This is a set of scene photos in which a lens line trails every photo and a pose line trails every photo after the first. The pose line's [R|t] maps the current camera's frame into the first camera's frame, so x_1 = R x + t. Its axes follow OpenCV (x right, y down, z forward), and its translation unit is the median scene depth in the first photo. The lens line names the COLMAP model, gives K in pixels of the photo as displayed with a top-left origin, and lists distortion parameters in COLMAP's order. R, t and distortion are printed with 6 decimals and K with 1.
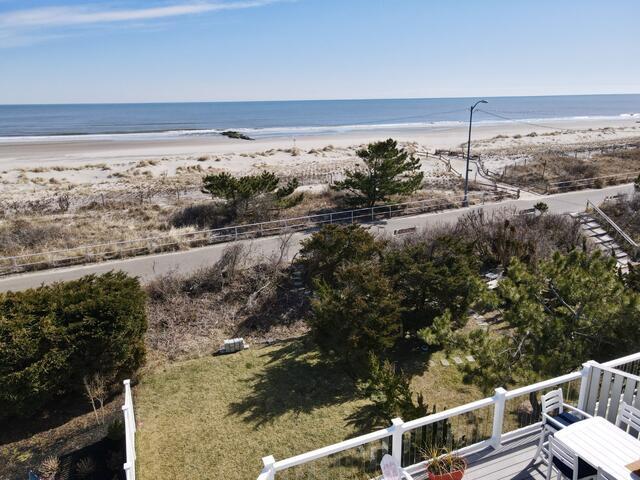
lens RADIAL K [[482.4, 0, 321.2], [0, 482.4, 235.4], [0, 0, 1]] dist [0.028709, -0.009142]
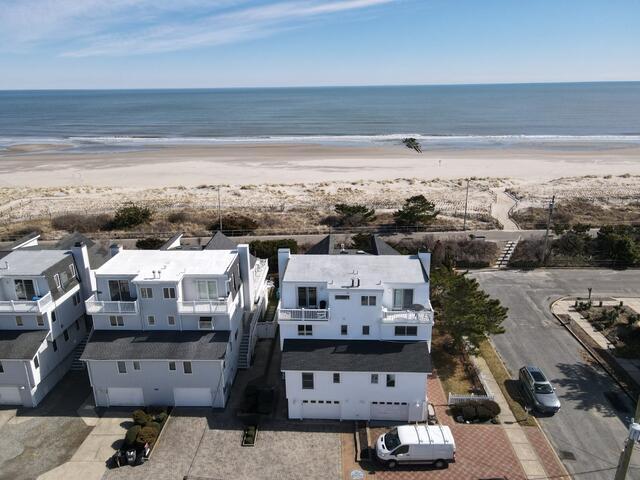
lens RADIAL K [[482.4, 0, 321.2], [0, 482.4, 236.1], [0, 0, 1]] dist [0.028709, -0.009142]
pose [[0.912559, 0.133864, -0.386415, 0.584534], [-0.120495, 0.990975, 0.058736, -0.092077], [0.390790, -0.007039, 0.920453, -1.118835]]
